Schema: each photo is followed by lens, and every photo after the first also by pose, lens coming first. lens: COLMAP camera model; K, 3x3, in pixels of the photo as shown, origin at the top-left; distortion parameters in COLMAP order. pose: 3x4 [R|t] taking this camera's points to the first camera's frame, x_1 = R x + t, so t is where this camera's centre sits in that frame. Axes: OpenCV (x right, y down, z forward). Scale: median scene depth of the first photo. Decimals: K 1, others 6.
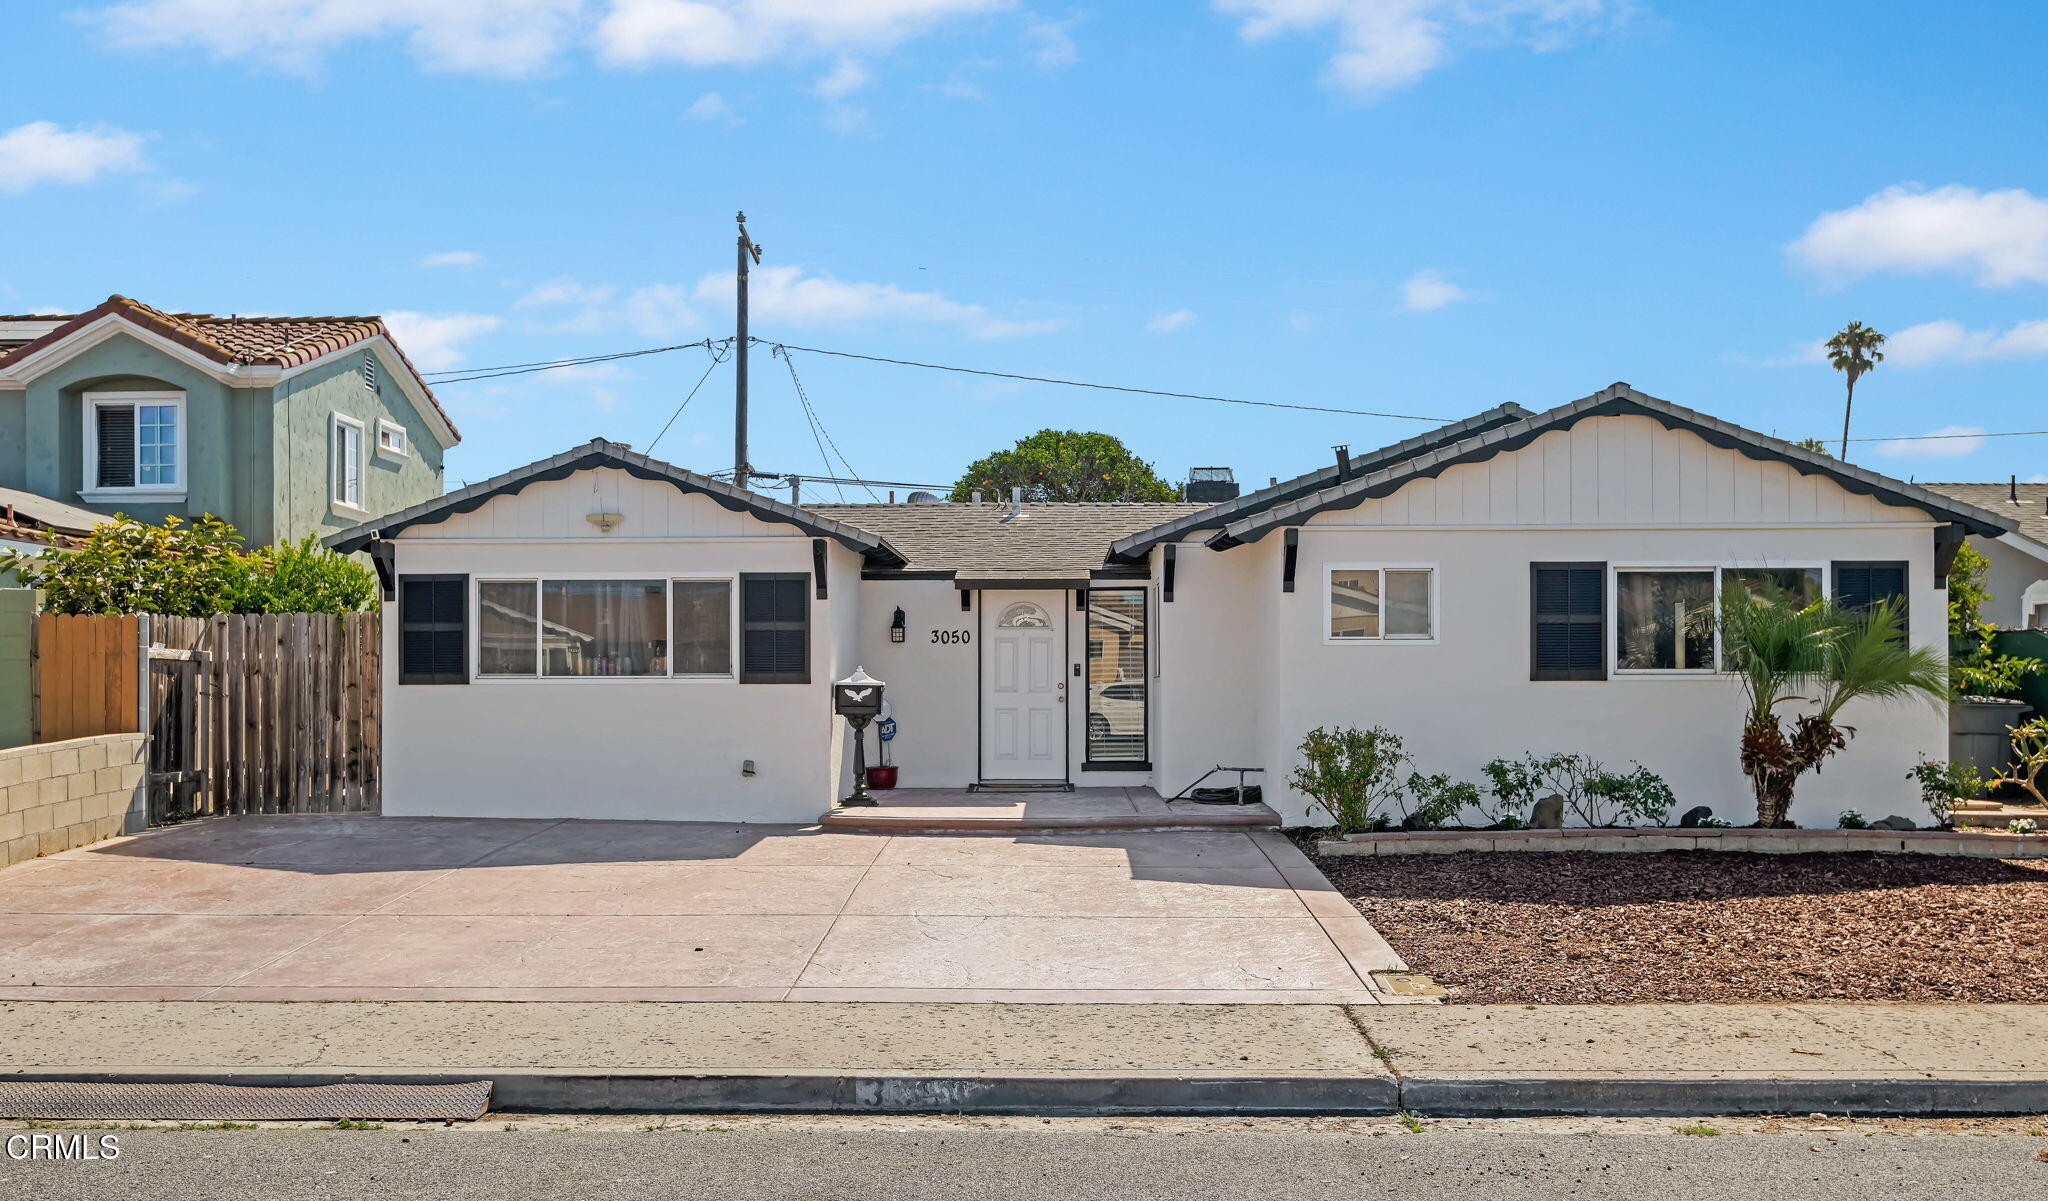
lens RADIAL K [[1707.5, 0, 1024.1], [0, 1707.5, 638.9], [0, 0, 1]] dist [-0.008255, 0.002191]
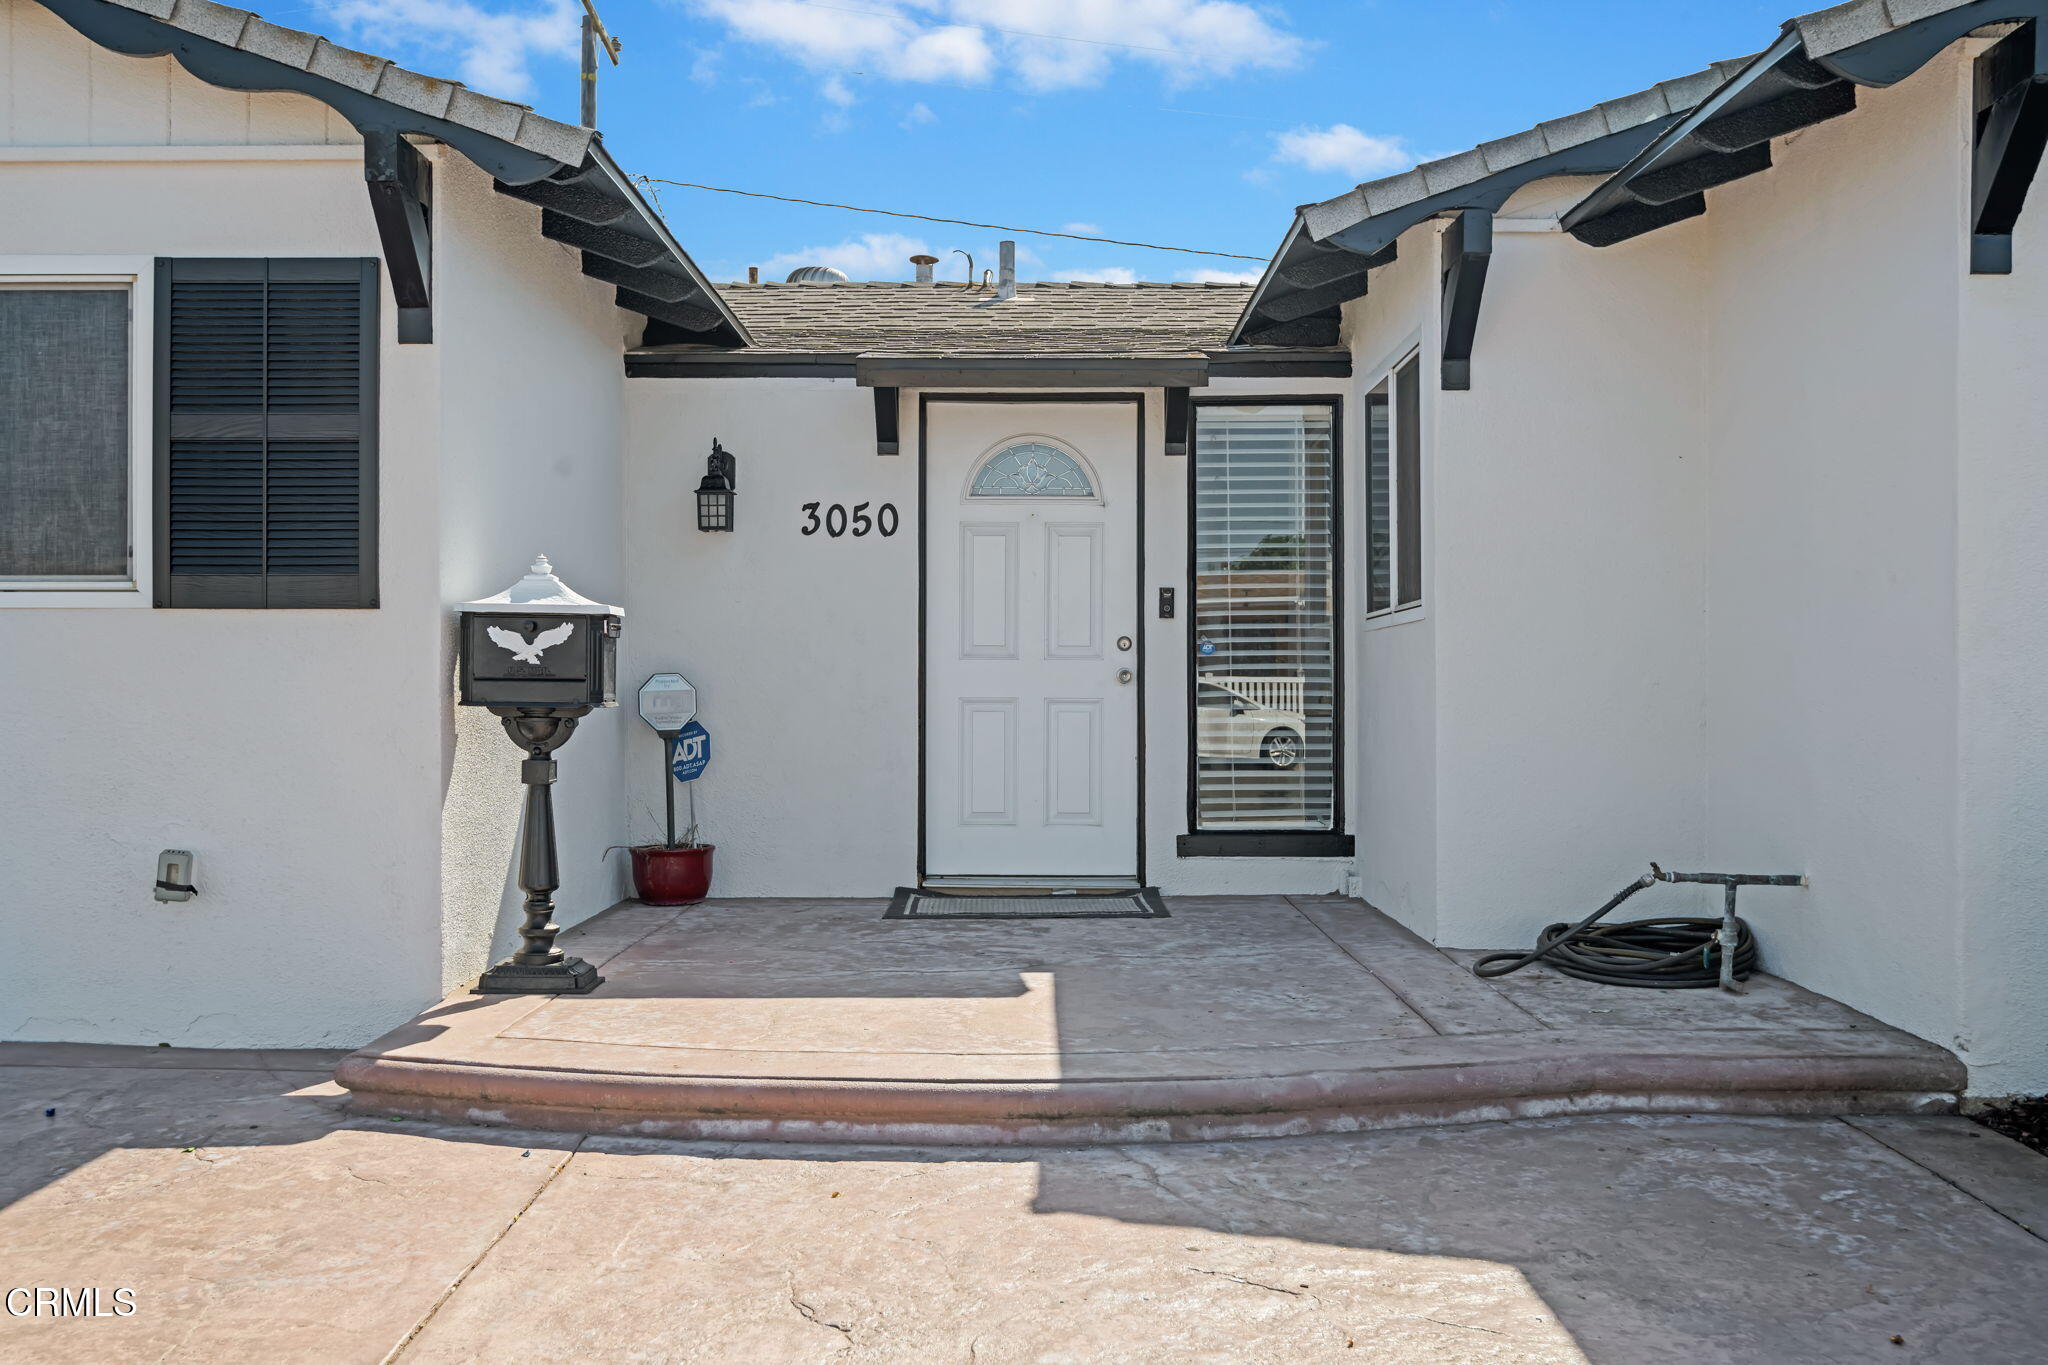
lens RADIAL K [[1904.6, 0, 1010.9], [0, 1904.6, 653.0], [0, 0, 1]] dist [0.004362, 0.000000]
pose [[0.999975, 0.001435, 0.006889, -0.009802], [-0.001451, 0.999996, 0.002245, 0.033602], [-0.006885, -0.002255, 0.999974, 0.643453]]
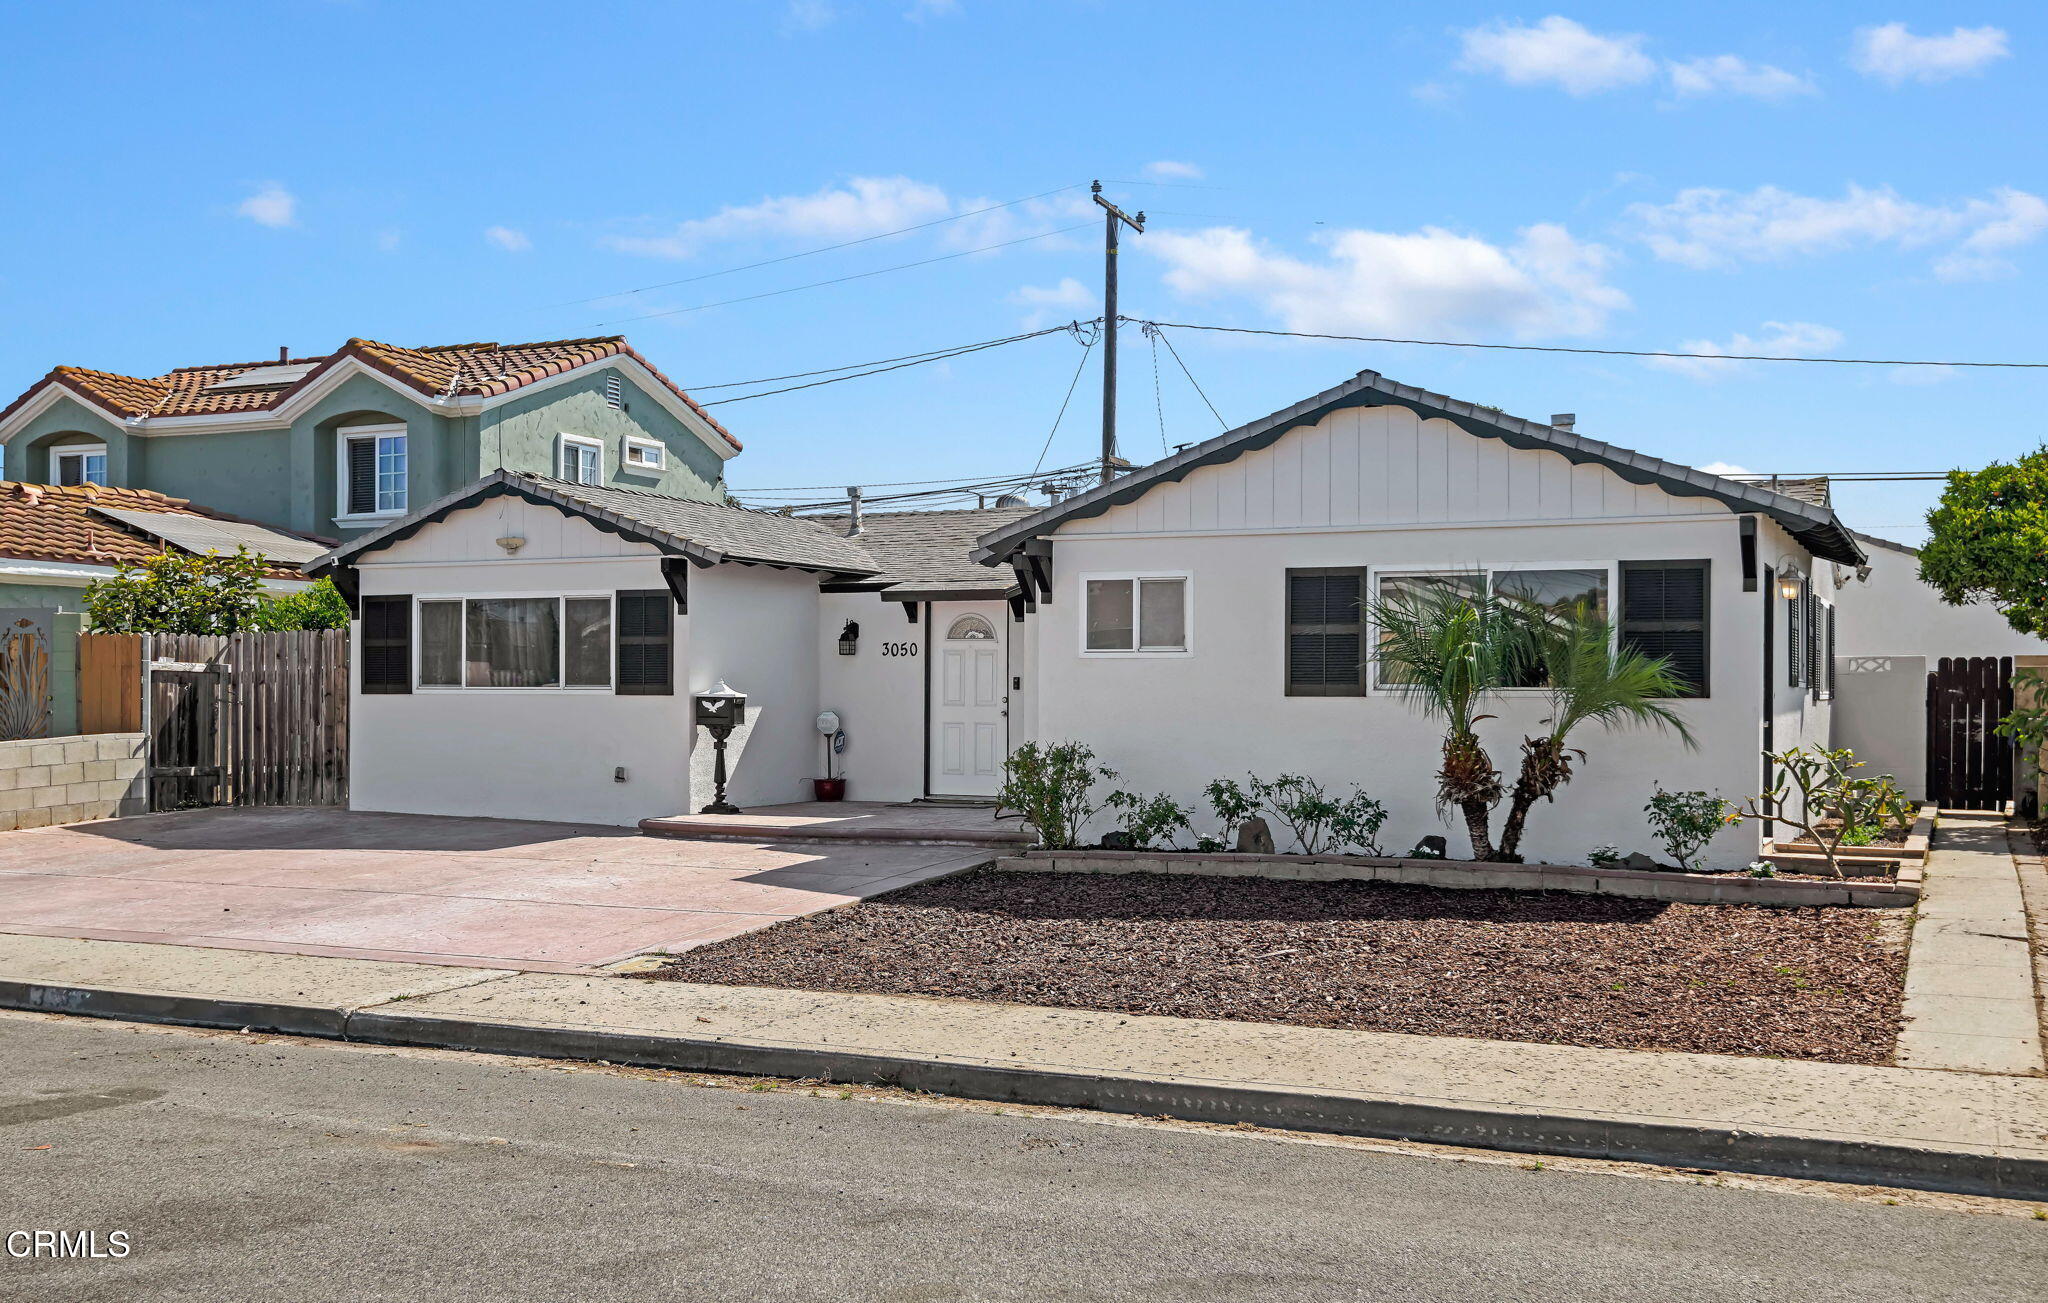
lens RADIAL K [[2070.7, 0, 1023.0], [0, 2070.7, 654.8], [0, 0, 1]] dist [0.007357, 0.000000]
pose [[0.920944, -0.001500, -0.389692, 0.568048], [0.003067, 0.999990, 0.003399, -0.002211], [0.389683, -0.004325, 0.920939, -0.088272]]
